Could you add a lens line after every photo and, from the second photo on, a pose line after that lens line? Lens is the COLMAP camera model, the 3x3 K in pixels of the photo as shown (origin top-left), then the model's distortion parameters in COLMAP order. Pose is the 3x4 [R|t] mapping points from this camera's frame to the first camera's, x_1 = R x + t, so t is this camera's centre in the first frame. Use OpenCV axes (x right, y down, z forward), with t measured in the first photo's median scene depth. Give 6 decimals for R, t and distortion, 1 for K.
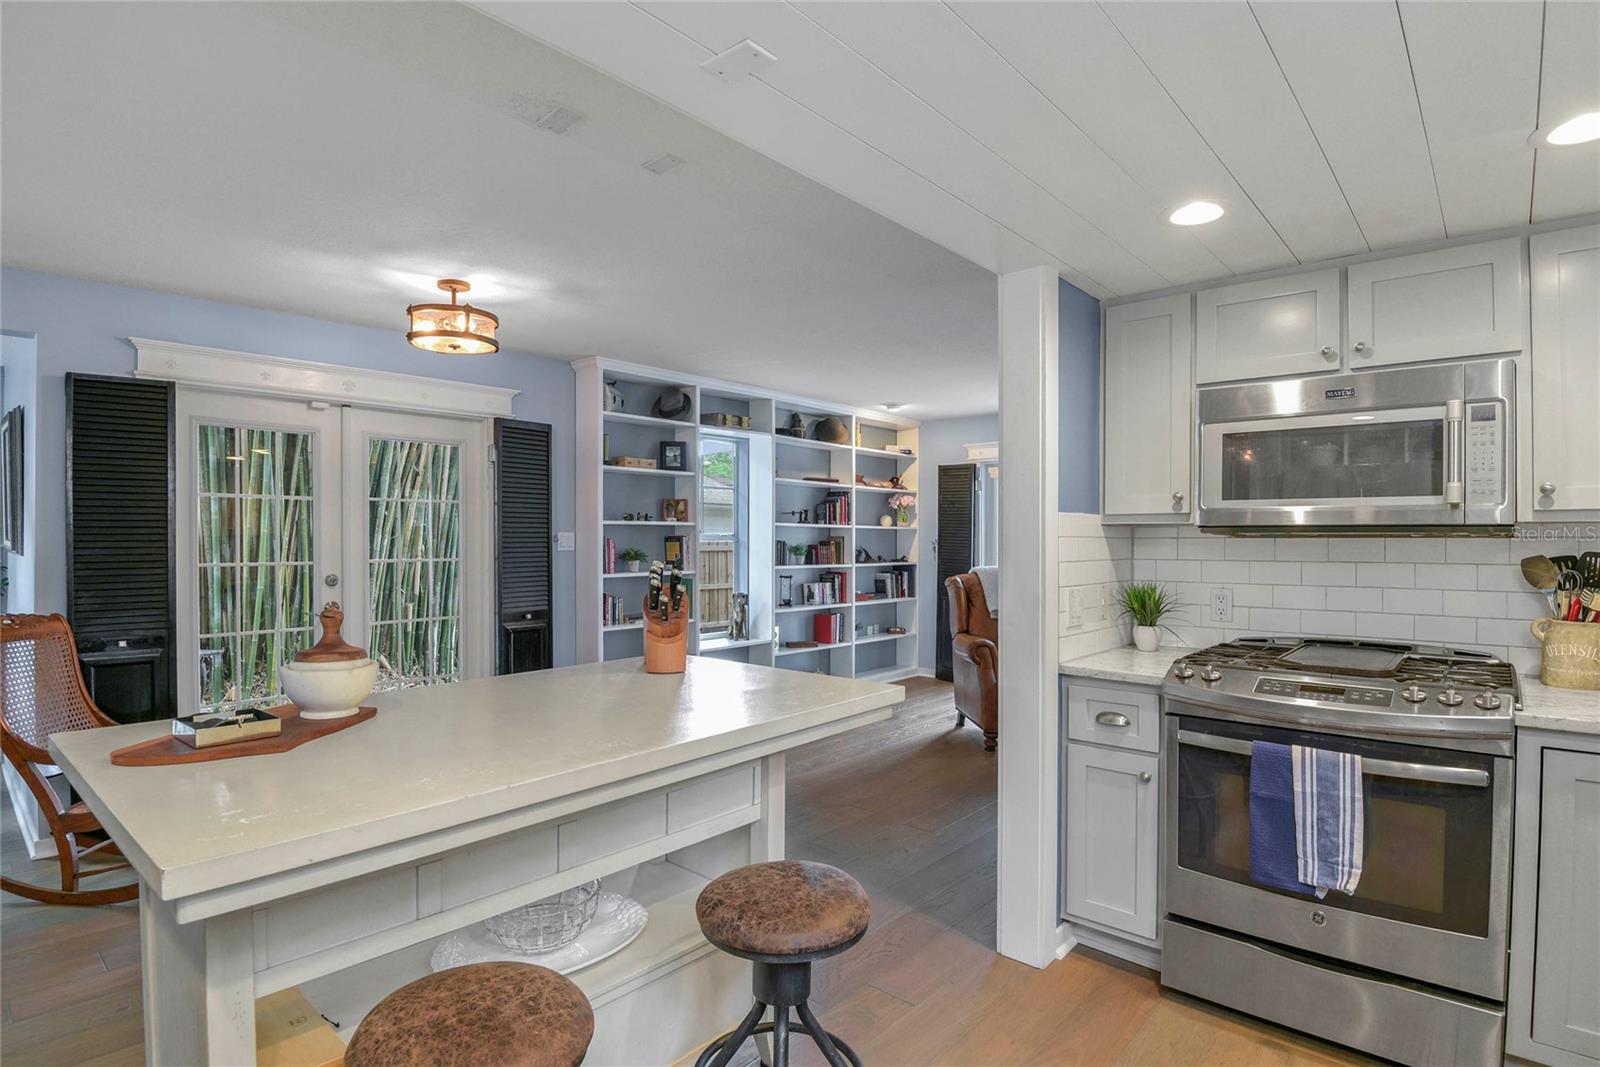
lens RADIAL K [[803.7, 0, 790.4], [0, 803.7, 542.2], [0, 0, 1]] dist [-0.001887, -0.027038]
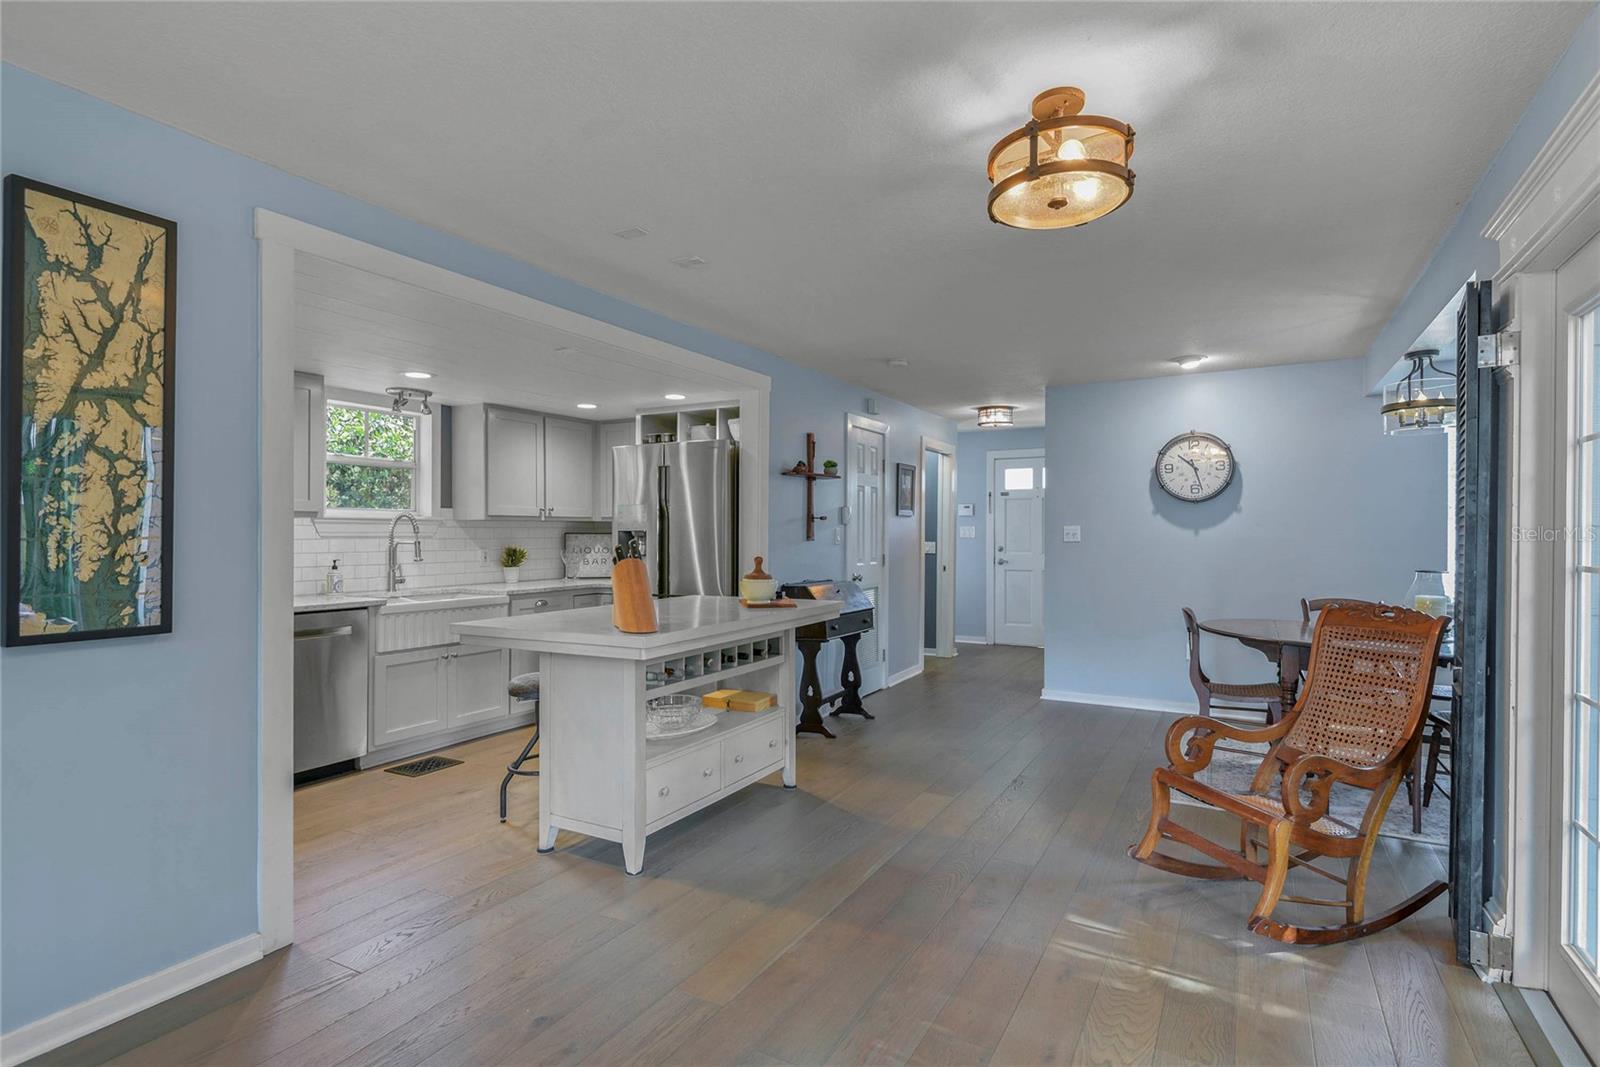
lens RADIAL K [[798.1, 0, 800.0], [0, 798.1, 533.5], [0, 0, 1]] dist [0.029147, -0.025180]
pose [[-0.976380, -0.004502, -0.216012, -0.048277], [-0.005234, 0.999982, 0.002818, 0.003501], [0.215995, 0.003882, -0.976387, 0.783548]]
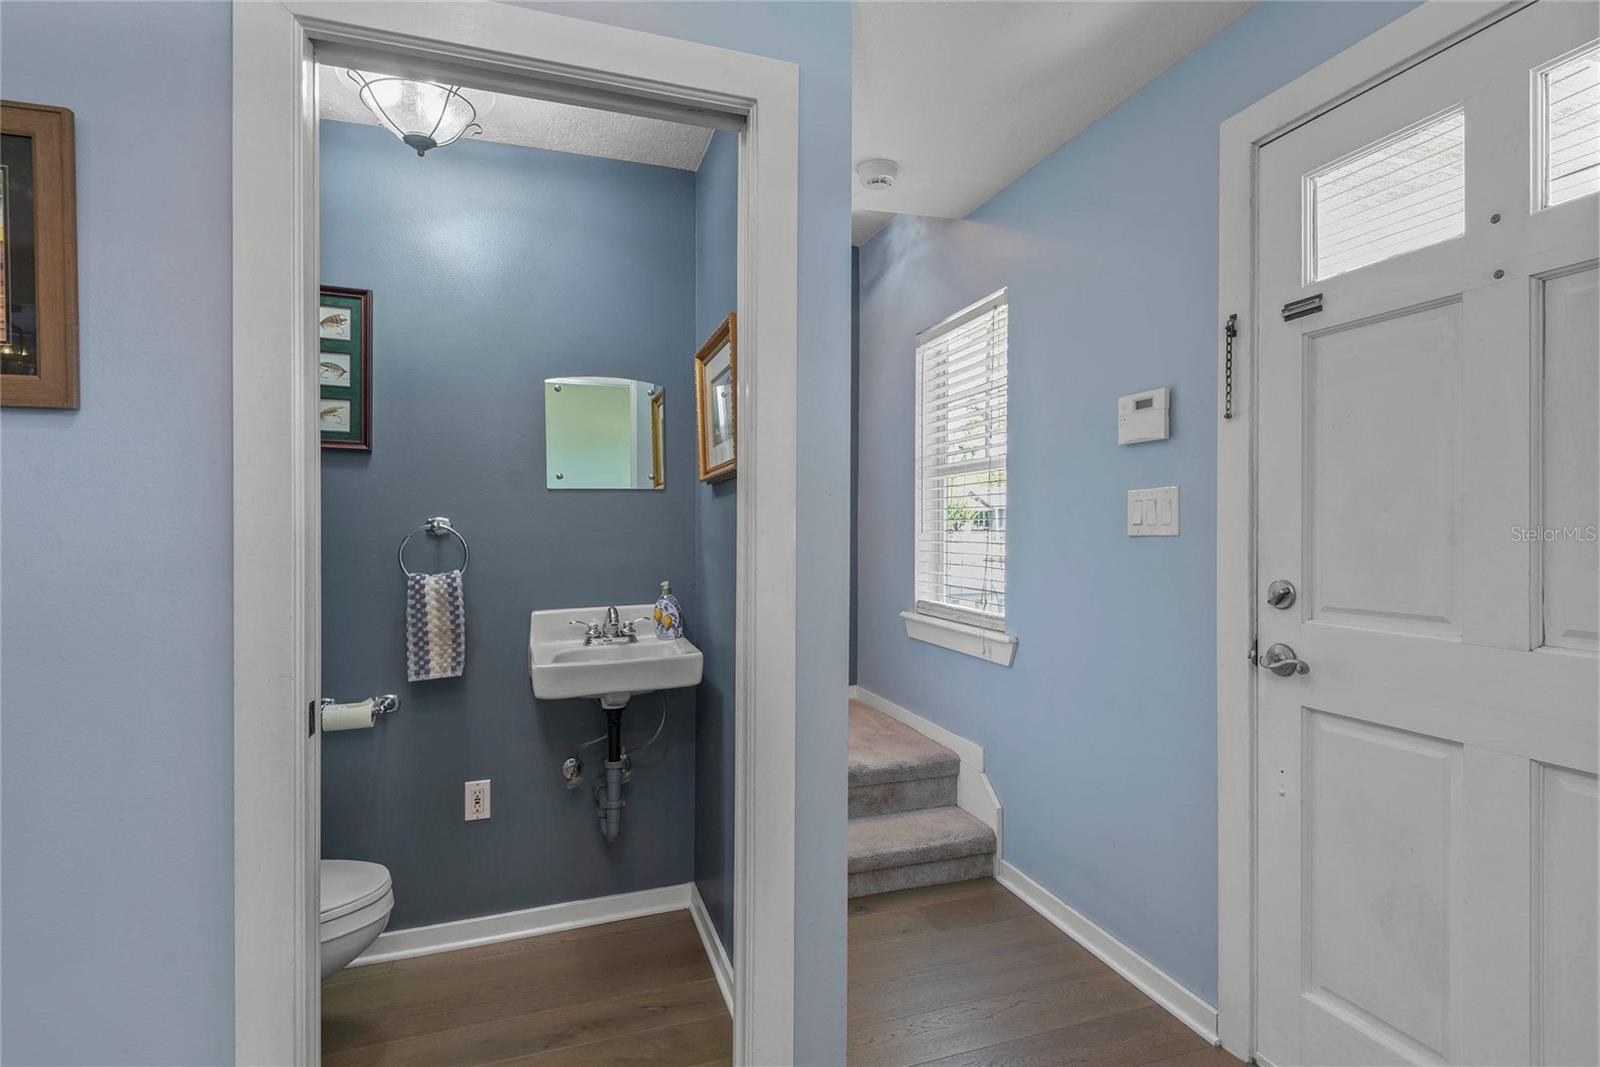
lens RADIAL K [[765.9, 0, 798.9], [0, 765.9, 524.6], [0, 0, 1]] dist [0.027343, -0.025092]
pose [[-0.869213, -0.002546, 0.494432, -0.648157], [-0.001612, 0.999996, 0.002316, 0.007801], [-0.494436, 0.001216, -0.869213, -0.148351]]
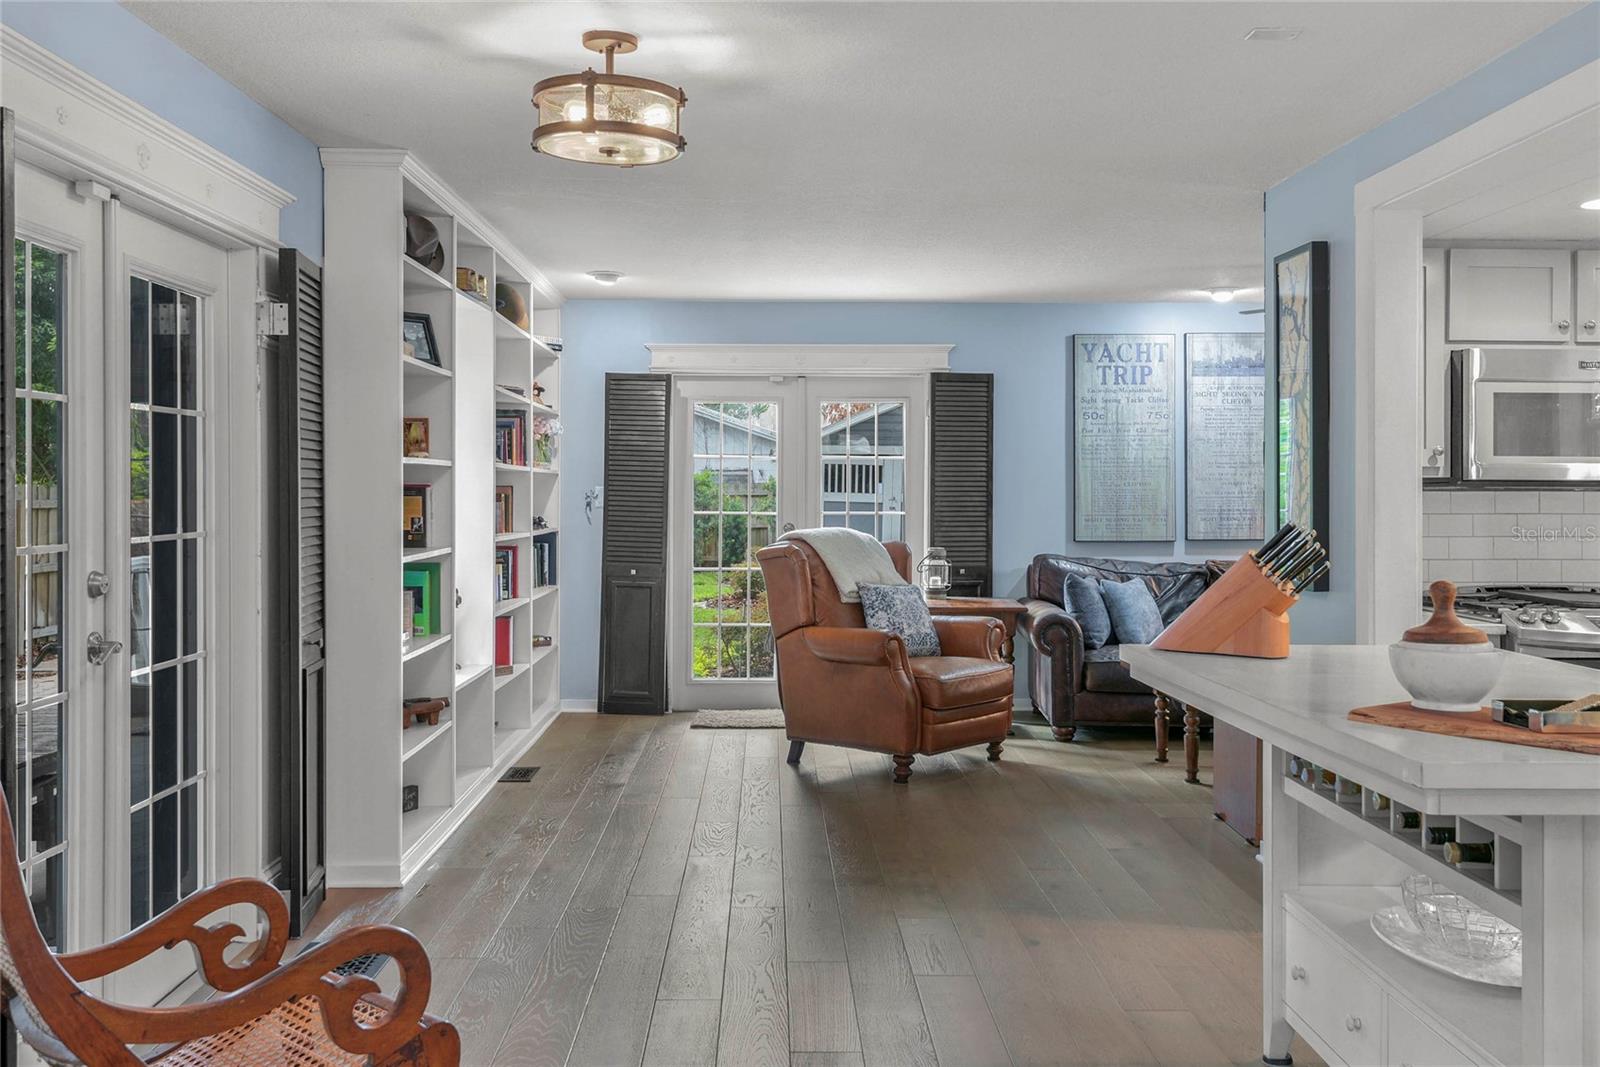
lens RADIAL K [[1419.2, 0, 805.1], [0, 1419.2, 487.0], [0, 0, 1]] dist [0.049913, 0.003411]
pose [[0.728218, 0.001591, 0.685343, -0.506252], [0.001642, 0.999990, -0.004067, -0.001586], [-0.685343, 0.004087, 0.728209, 0.089399]]
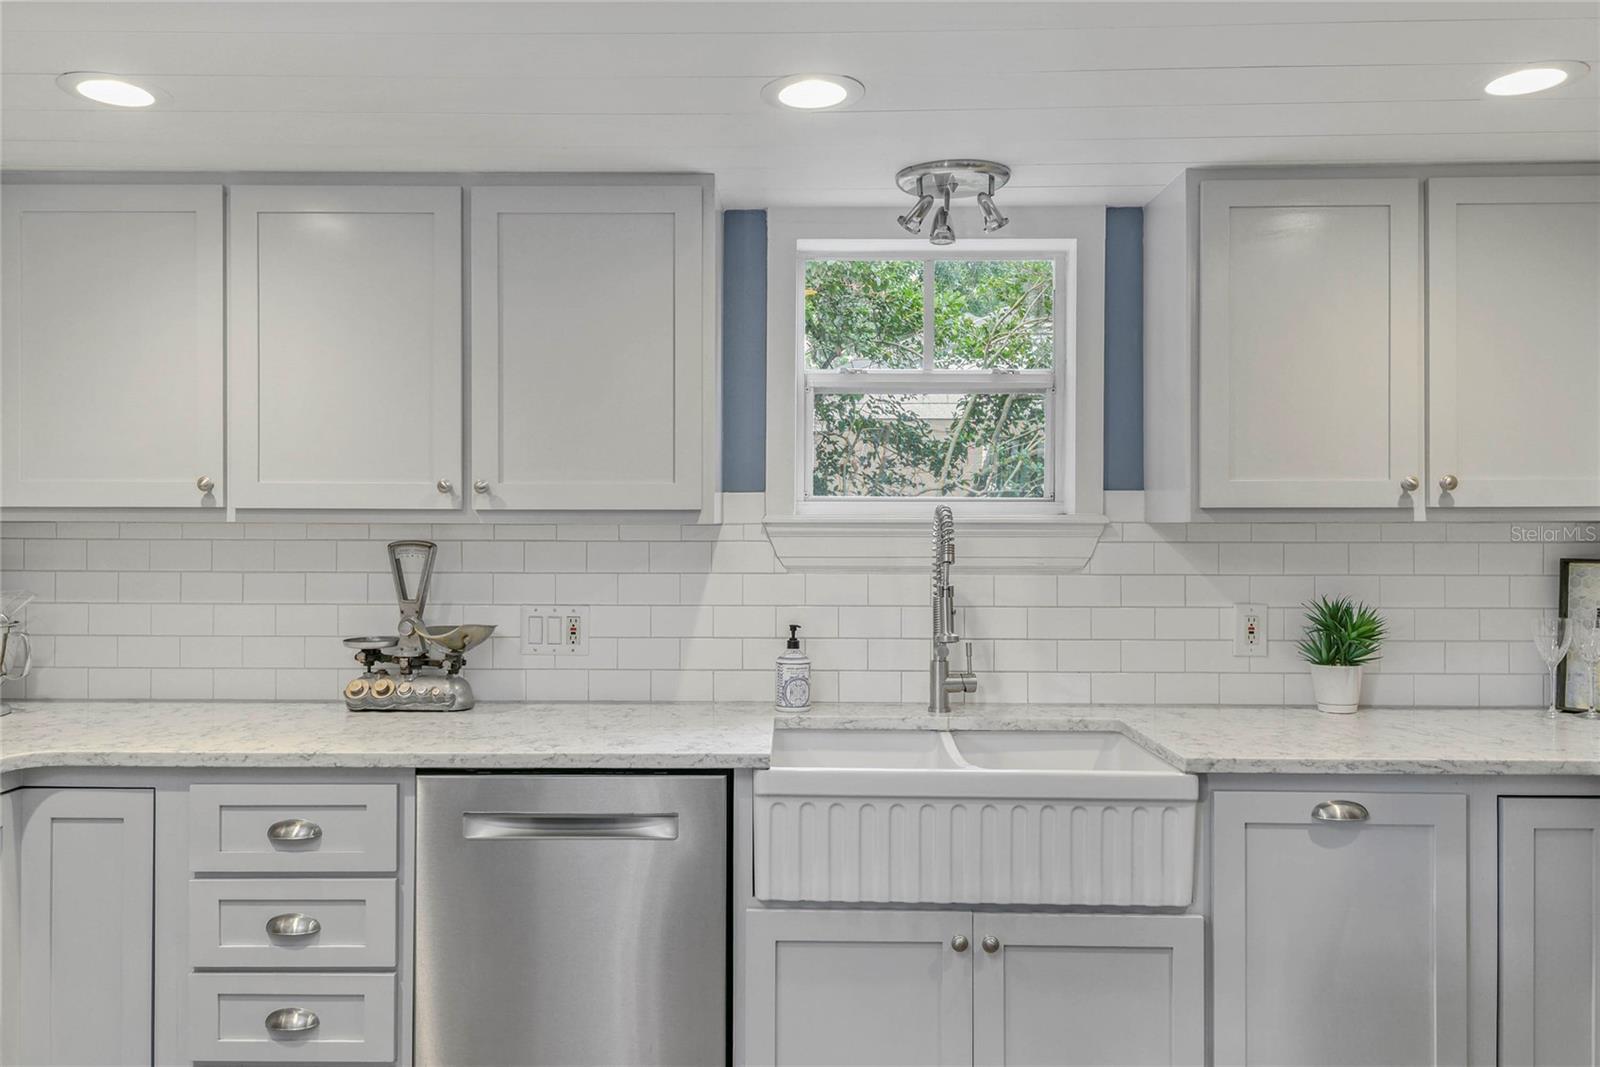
lens RADIAL K [[1211.5, 0, 786.6], [0, 1211.5, 516.7], [0, 0, 1]] dist [0.045341, -0.000079]
pose [[-0.659383, 0.001979, 0.751805, -0.127878], [-0.000304, 0.999996, -0.002898, -0.006831], [-0.751807, -0.002139, -0.659379, 0.306587]]
